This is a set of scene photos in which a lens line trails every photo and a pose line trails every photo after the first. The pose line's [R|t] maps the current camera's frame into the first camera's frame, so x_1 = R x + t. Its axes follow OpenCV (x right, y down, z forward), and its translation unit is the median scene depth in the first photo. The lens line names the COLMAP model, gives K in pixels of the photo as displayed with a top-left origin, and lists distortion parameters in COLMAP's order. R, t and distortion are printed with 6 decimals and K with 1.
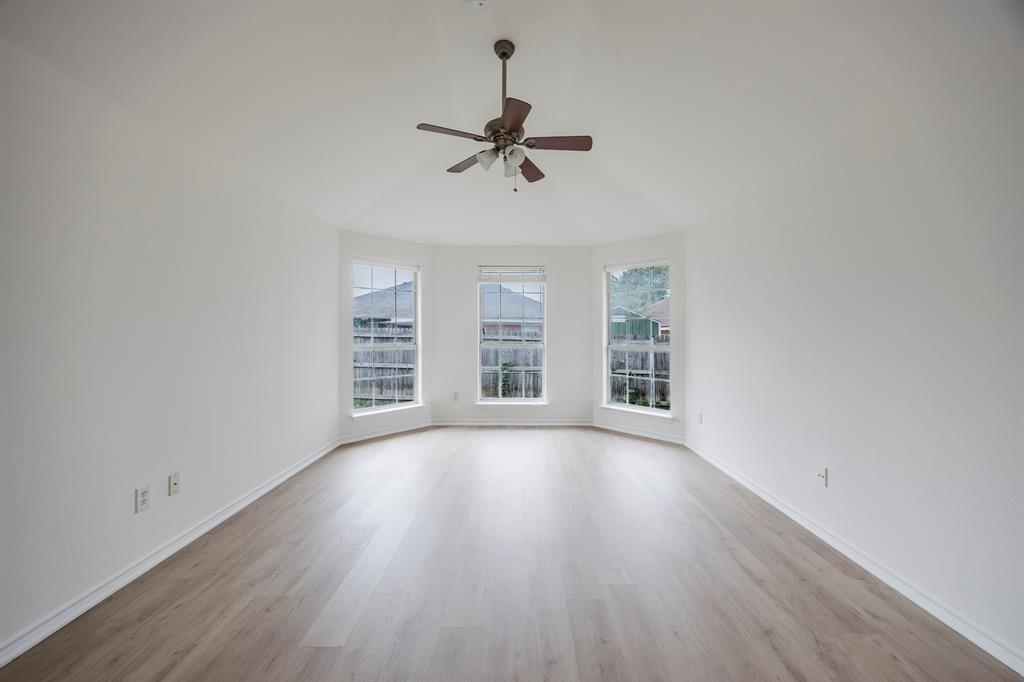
lens RADIAL K [[395.3, 0, 515.7], [0, 395.3, 329.2], [0, 0, 1]] dist [0.000211, -0.000014]
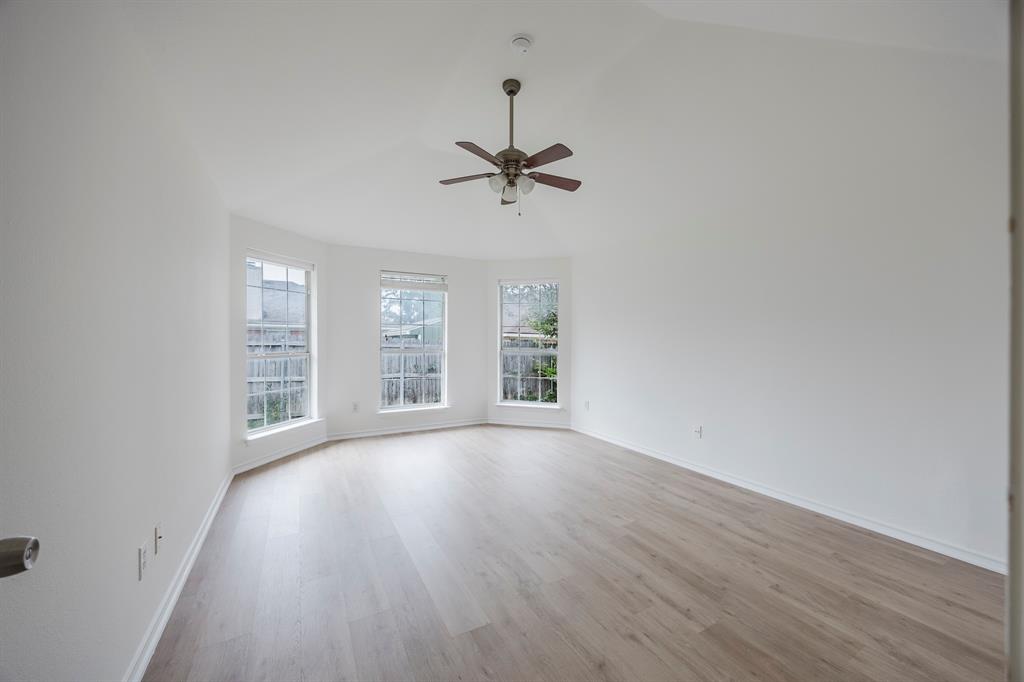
lens RADIAL K [[390.5, 0, 511.5], [0, 390.5, 343.2], [0, 0, 1]] dist [-0.001192, -0.000177]
pose [[0.878043, -0.006797, 0.478533, -0.294512], [-0.002188, 0.999832, 0.018217, -0.000359], [-0.478577, -0.017042, 0.877880, 0.008004]]
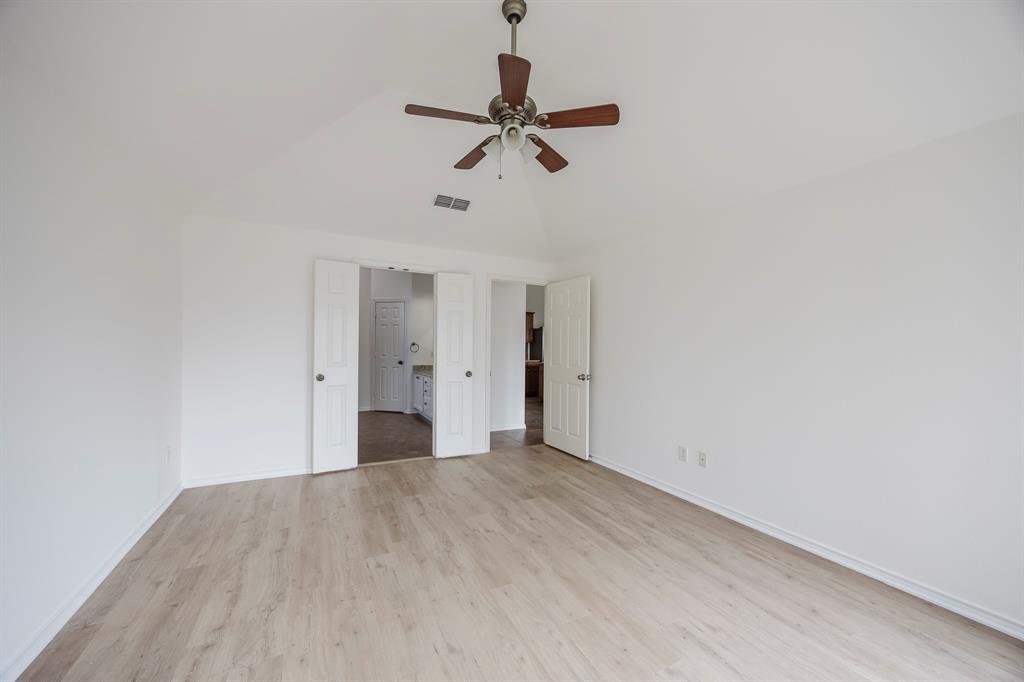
lens RADIAL K [[397.5, 0, 517.2], [0, 397.5, 346.0], [0, 0, 1]] dist [0.000692, -0.000100]
pose [[-0.886687, -0.015540, -0.462110, 0.186278], [-0.014075, 0.999879, -0.006616, 0.001540], [0.462157, 0.000638, -0.886798, 0.920882]]
